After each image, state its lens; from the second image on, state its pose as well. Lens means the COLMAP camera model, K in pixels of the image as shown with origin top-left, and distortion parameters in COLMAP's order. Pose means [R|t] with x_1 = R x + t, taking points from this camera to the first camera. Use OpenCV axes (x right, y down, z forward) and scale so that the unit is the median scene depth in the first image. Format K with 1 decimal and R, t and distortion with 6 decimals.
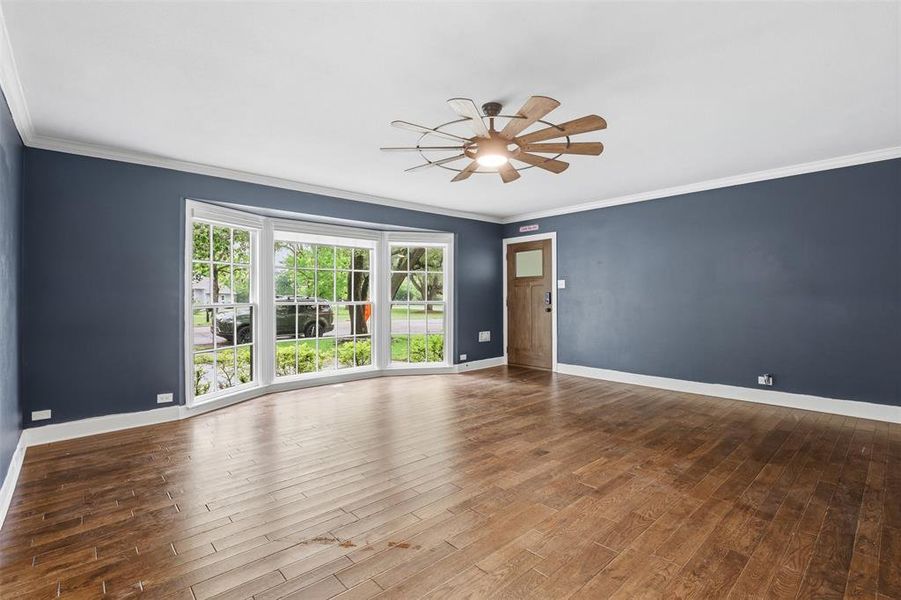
lens RADIAL K [[421.6, 0, 456.1], [0, 421.6, 295.4], [0, 0, 1]] dist [-0.035760, 0.000635]
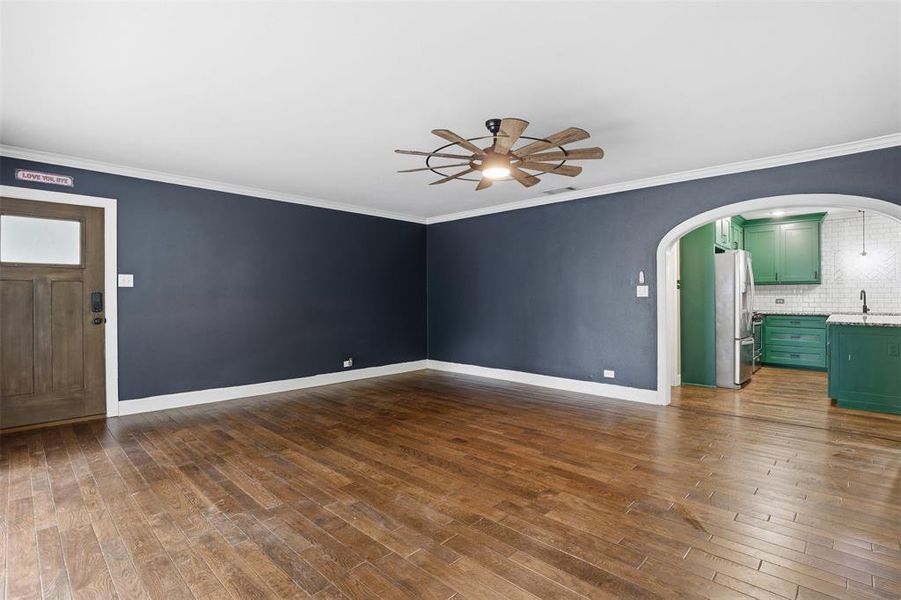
lens RADIAL K [[439.3, 0, 450.2], [0, 439.3, 296.7], [0, 0, 1]] dist [-0.041438, 0.015687]
pose [[-0.059949, 0.005980, 0.998184, -0.454991], [-0.000954, 0.999981, -0.006049, 0.001842], [-0.998201, -0.001315, -0.059942, 0.524395]]
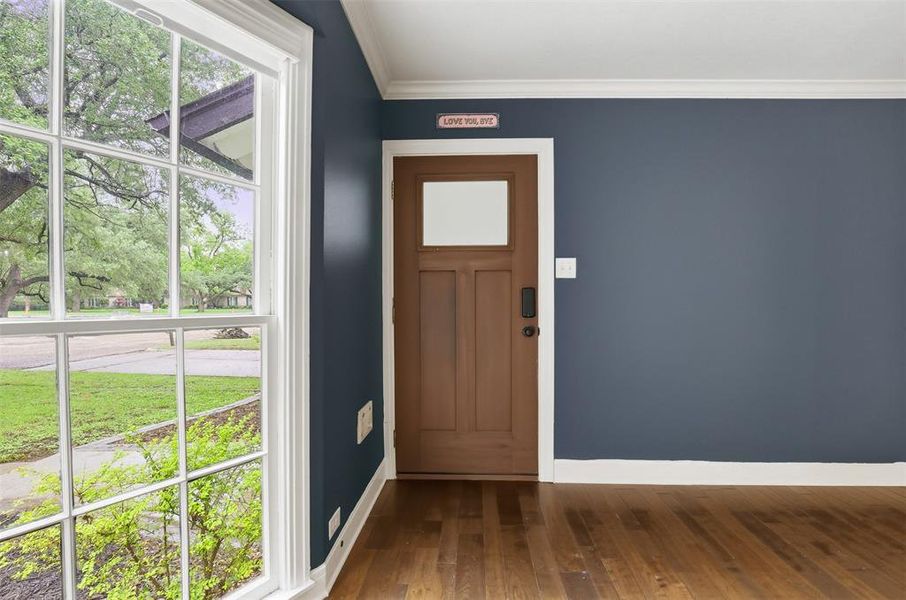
lens RADIAL K [[424.0, 0, 458.6], [0, 424.0, 295.4], [0, 0, 1]] dist [-0.035760, 0.000635]
pose [[0.702542, -0.011939, 0.711542, -0.116526], [-0.005174, 0.999747, 0.021883, -0.008656], [-0.711624, -0.019056, 0.702302, 0.775832]]
